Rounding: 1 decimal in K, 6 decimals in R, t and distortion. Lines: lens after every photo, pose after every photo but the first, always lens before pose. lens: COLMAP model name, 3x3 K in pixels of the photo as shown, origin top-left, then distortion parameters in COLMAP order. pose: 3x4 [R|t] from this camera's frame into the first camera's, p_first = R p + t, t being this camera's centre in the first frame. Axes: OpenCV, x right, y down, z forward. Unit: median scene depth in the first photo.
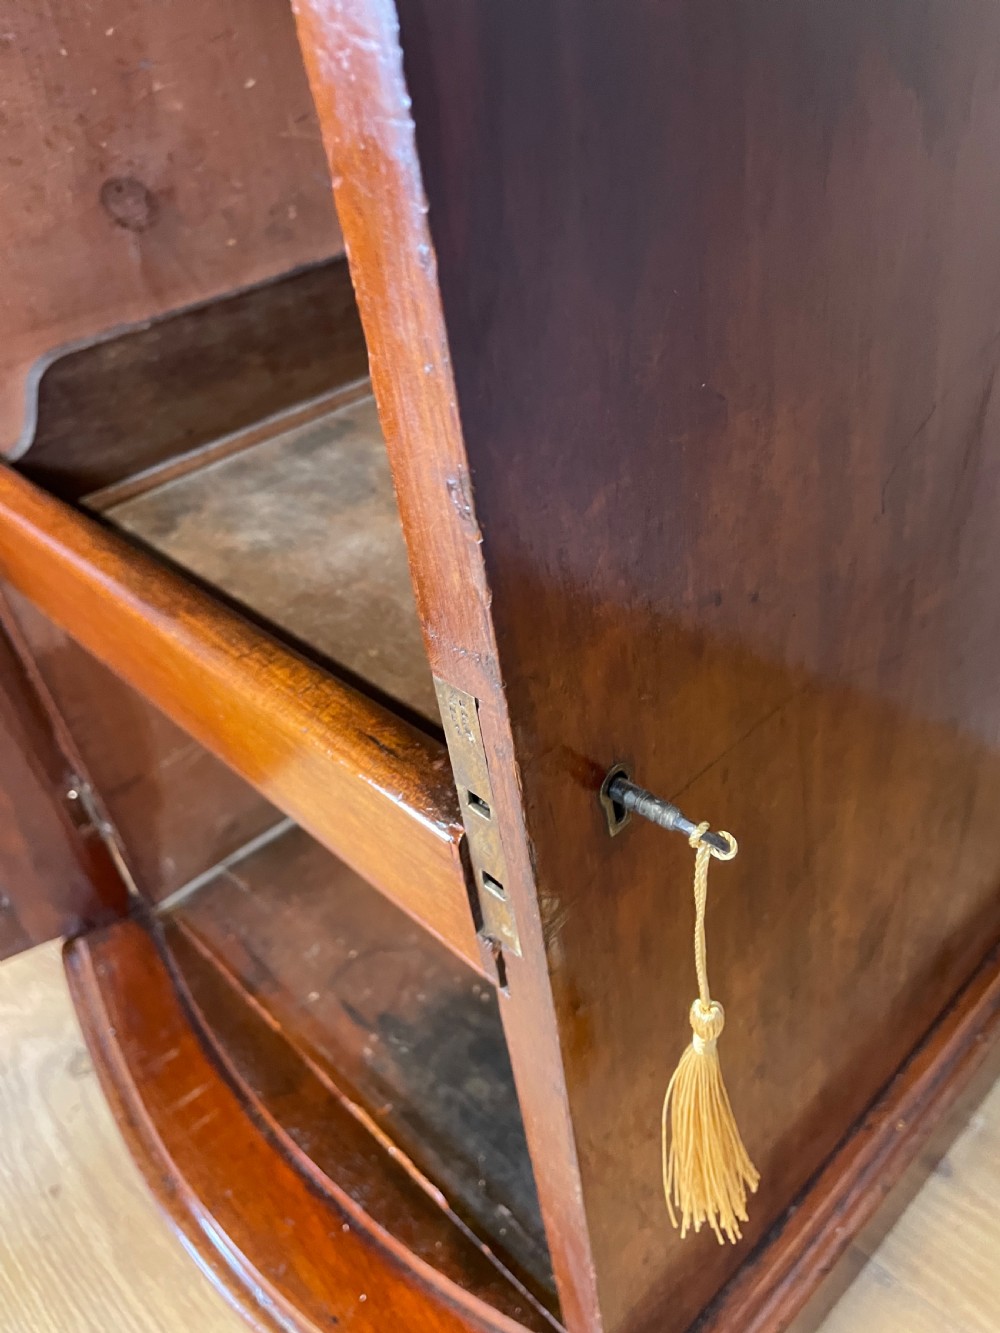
lens RADIAL K [[1016.6, 0, 504.9], [0, 1016.6, 659.5], [0, 0, 1]] dist [0.090570, -0.120240]
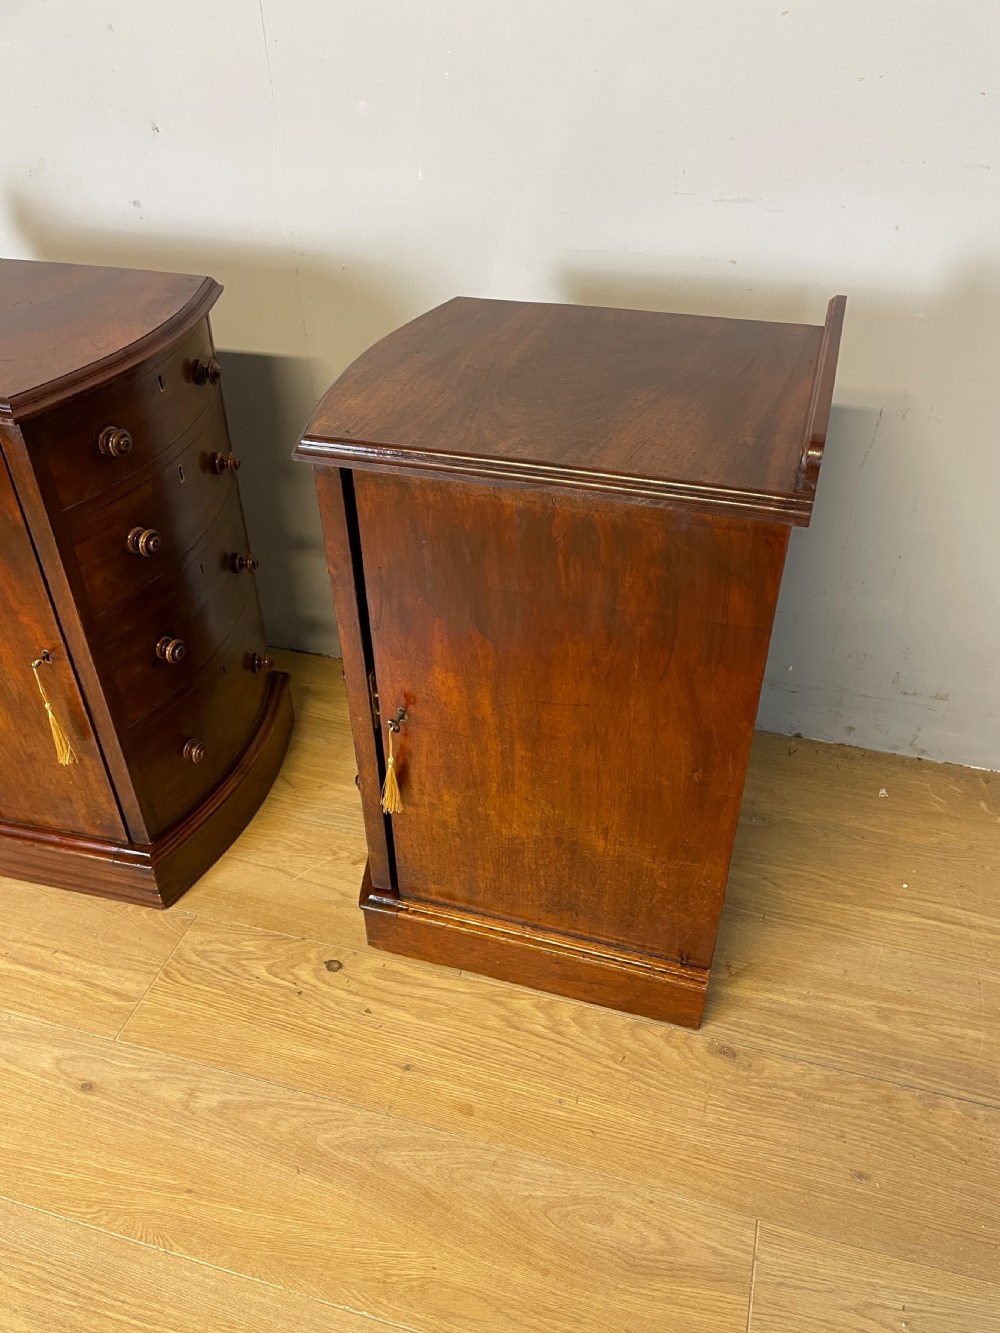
lens RADIAL K [[1000.9, 0, 503.4], [0, 1000.9, 674.8], [0, 0, 1]] dist [0.091758, -0.114773]
pose [[0.864674, -0.208866, 0.456853, -1.180748], [0.207041, 0.976801, 0.054717, -0.258239], [-0.457683, 0.047275, 0.887858, -1.192787]]
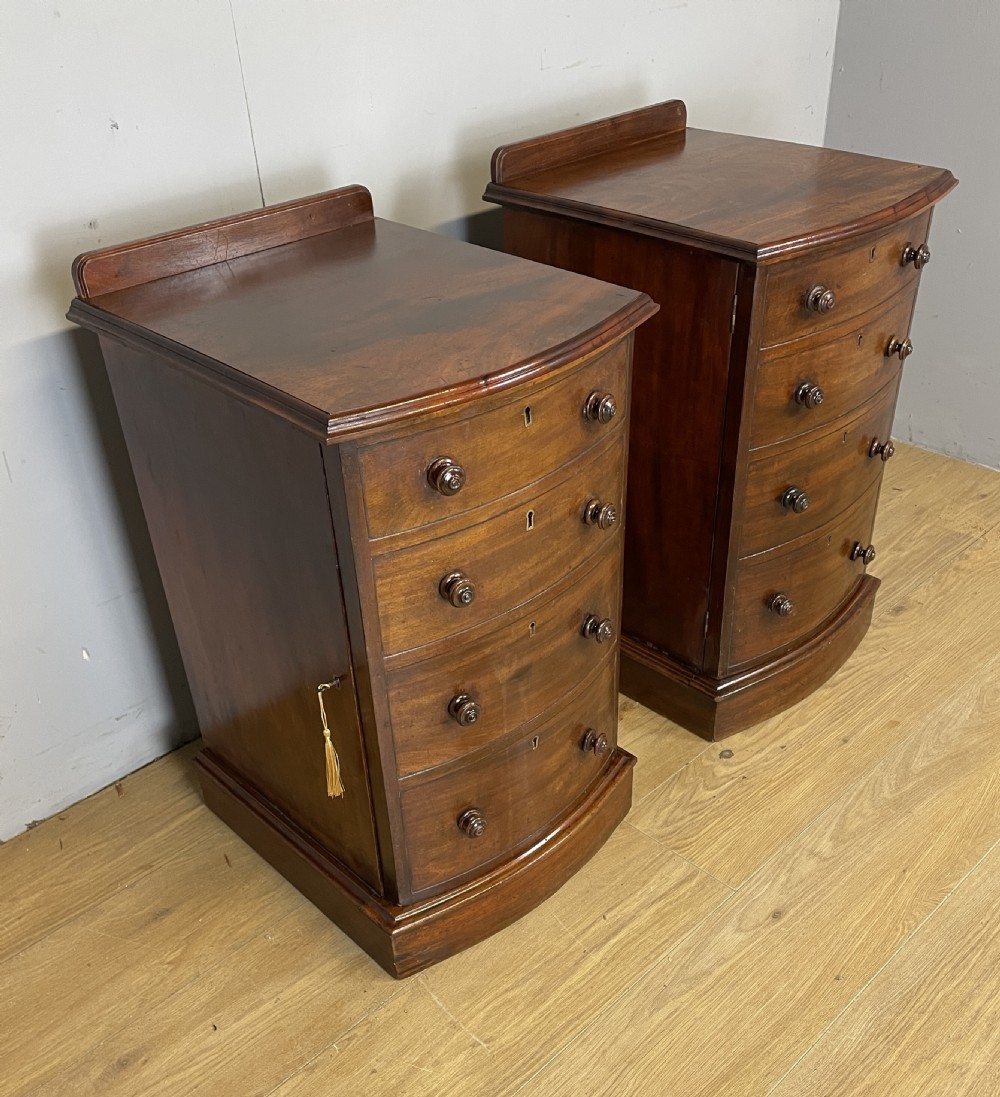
lens RADIAL K [[1143.2, 0, 504.4], [0, 1143.2, 670.6], [0, 0, 1]] dist [0.113971, -0.180687]
pose [[0.003353, -0.493928, 0.869496, -3.296140], [0.615484, 0.686314, 0.387496, -1.327461], [-0.788142, 0.533862, 0.306306, 0.675688]]
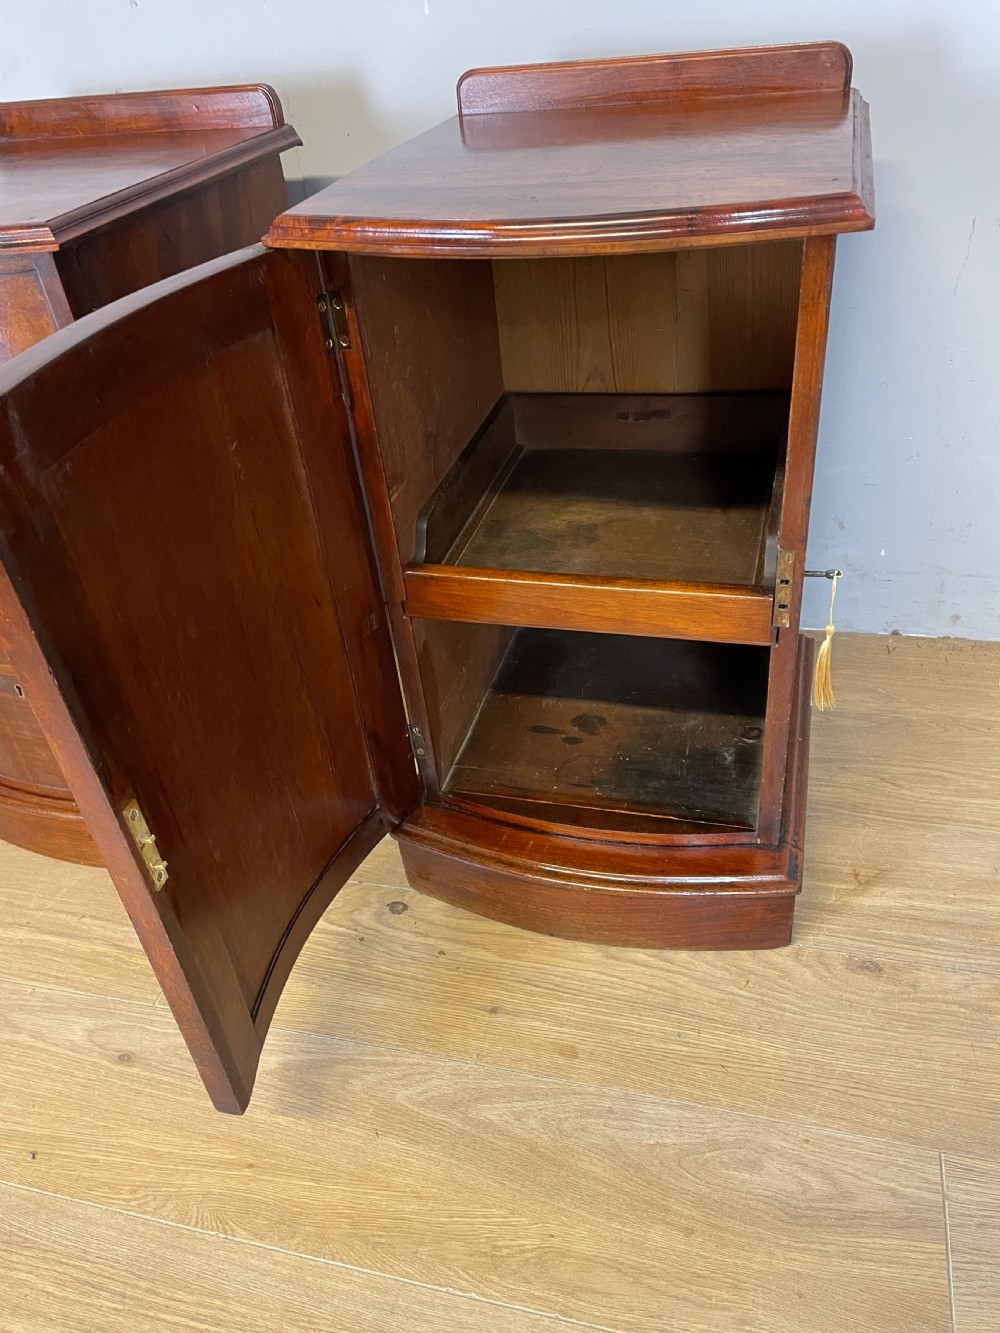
lens RADIAL K [[999.2, 0, 500.0], [0, 999.2, 666.5], [0, 0, 1]] dist [0.093384, -0.116710]
pose [[0.859508, -0.263025, 0.438250, -1.175408], [0.287078, 0.957834, 0.011838, 0.041576], [-0.422885, 0.115637, 0.898775, -0.839823]]
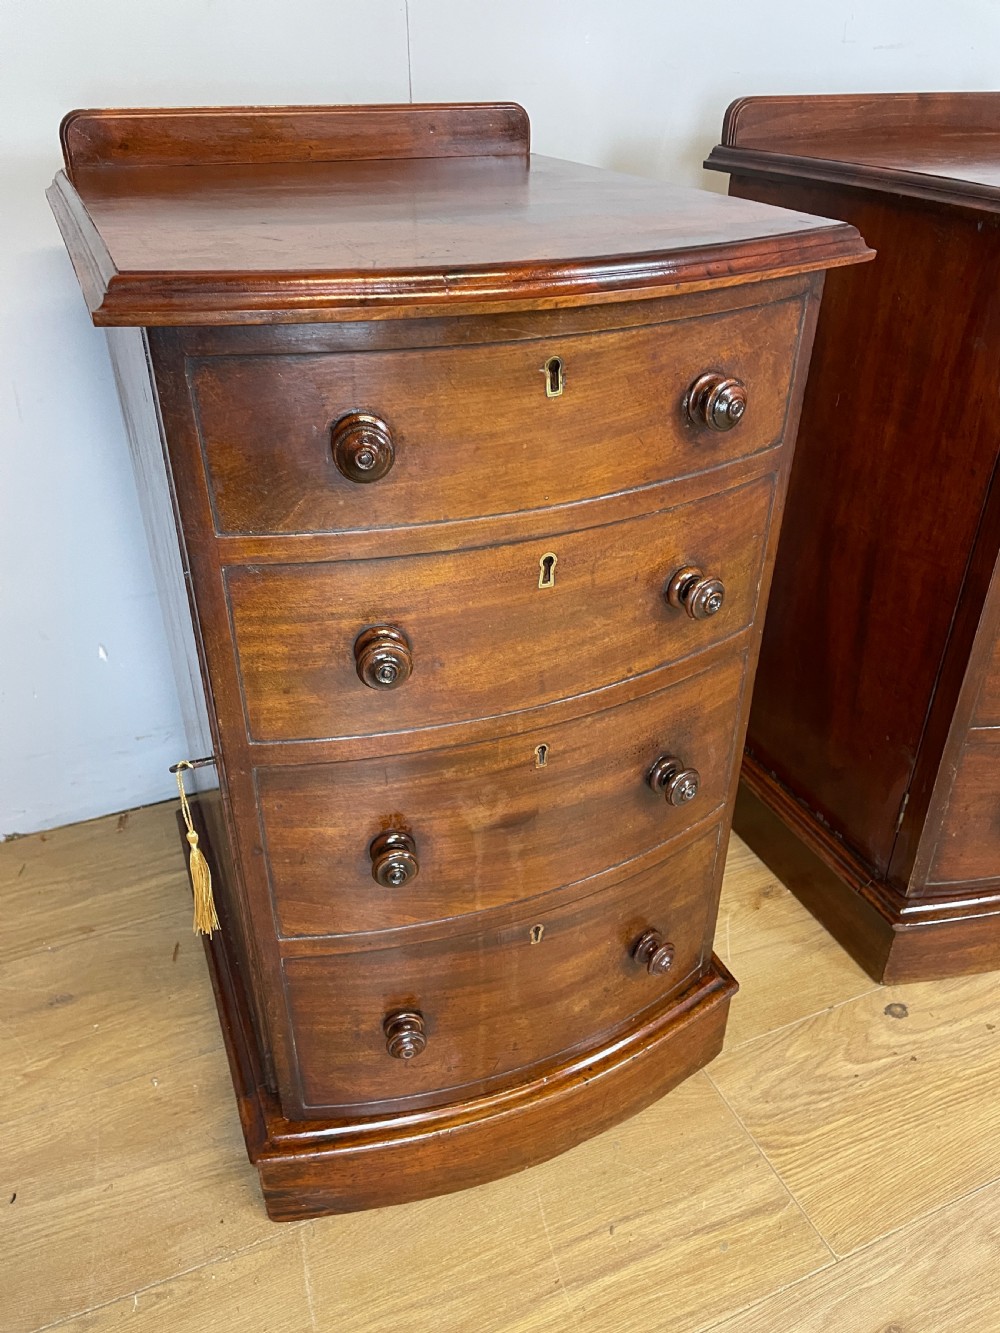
lens RADIAL K [[1016.6, 0, 504.9], [0, 1016.6, 659.5], [0, 0, 1]] dist [0.090570, -0.120240]
pose [[0.350613, -0.378711, 0.856533, -2.229740], [0.511129, 0.843745, 0.163831, -0.755104], [-0.784740, 0.380358, 0.489398, 0.682264]]
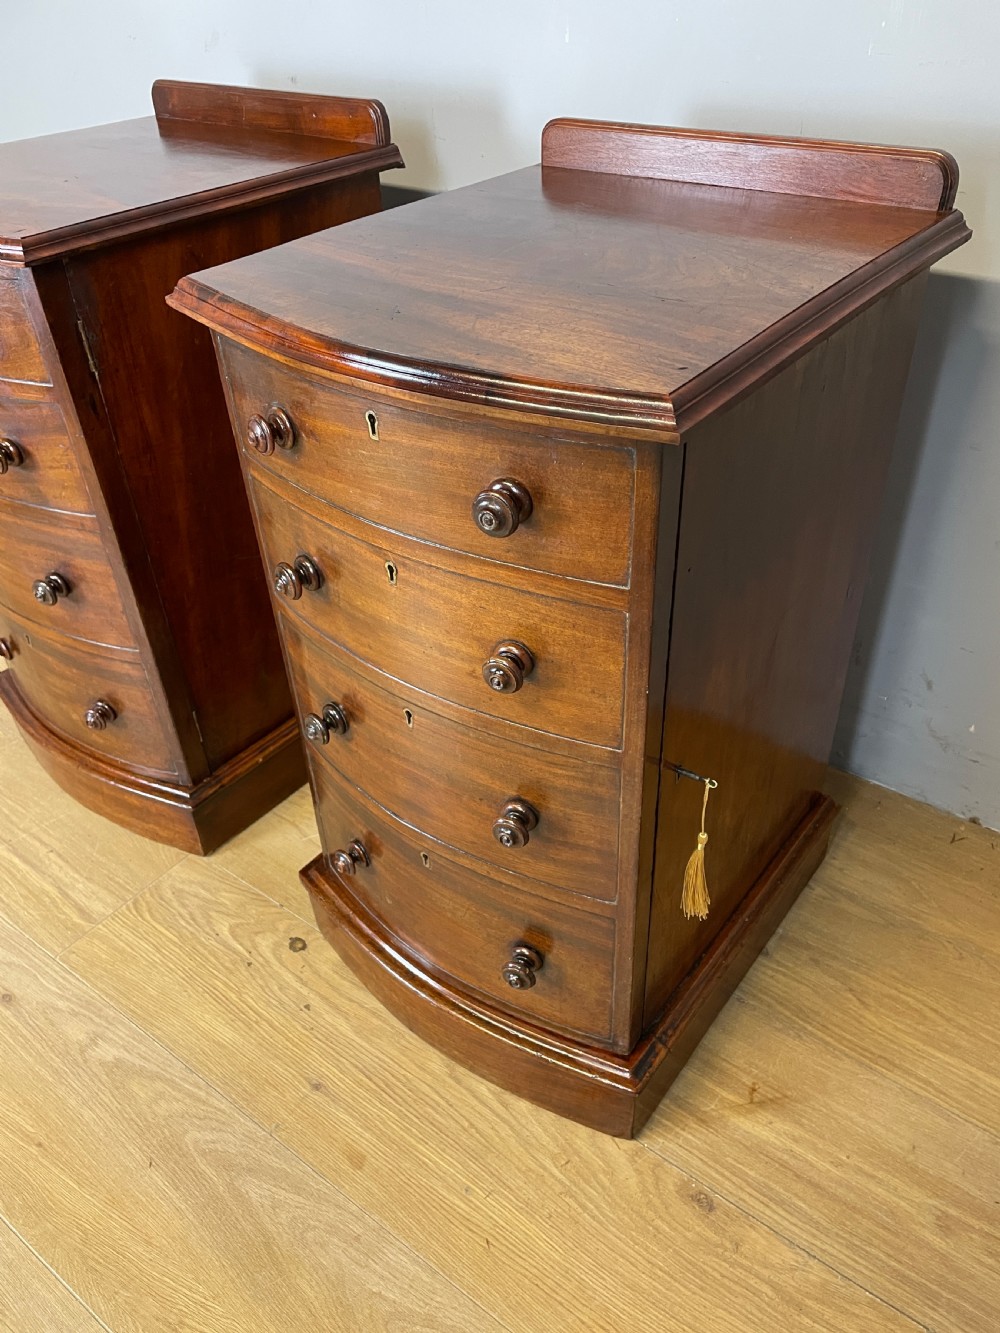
lens RADIAL K [[1000.5, 0, 509.8], [0, 1000.5, 667.2], [0, 0, 1]] dist [0.095125, -0.117273]
pose [[0.984242, -0.022303, 0.175416, -0.452646], [0.020587, 0.999721, 0.011596, -0.117762], [-0.175626, -0.007802, 0.984426, -0.968796]]
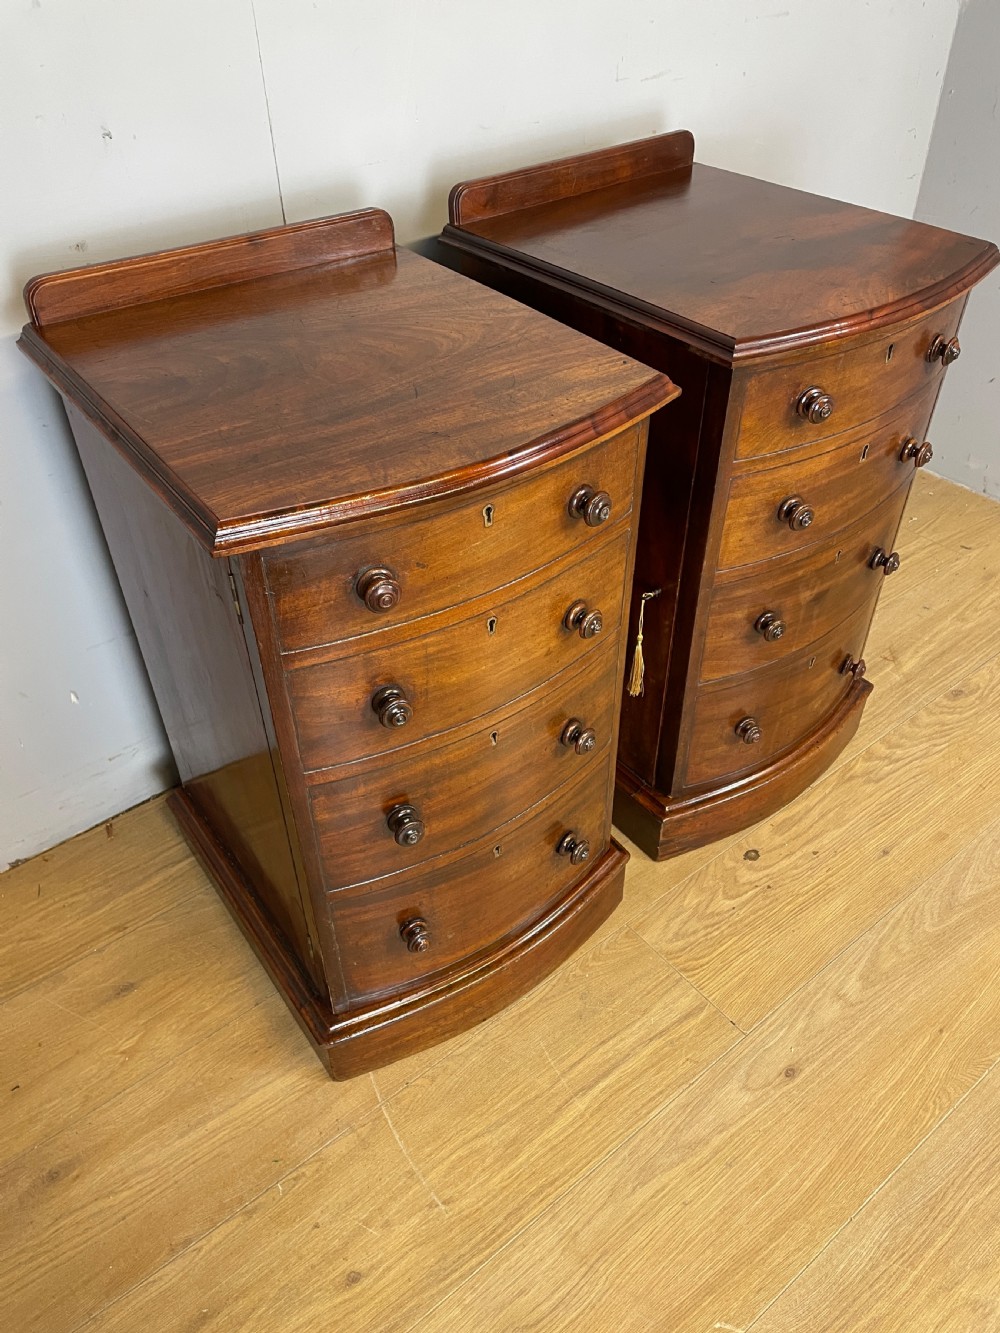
lens RADIAL K [[1004.4, 0, 492.0], [0, 1004.4, 676.1], [0, 0, 1]] dist [0.095865, -0.127173]
pose [[0.108861, -0.546907, 0.830085, -2.574322], [0.584887, 0.710444, 0.391376, -1.271825], [-0.803776, 0.442901, 0.397219, 0.592940]]
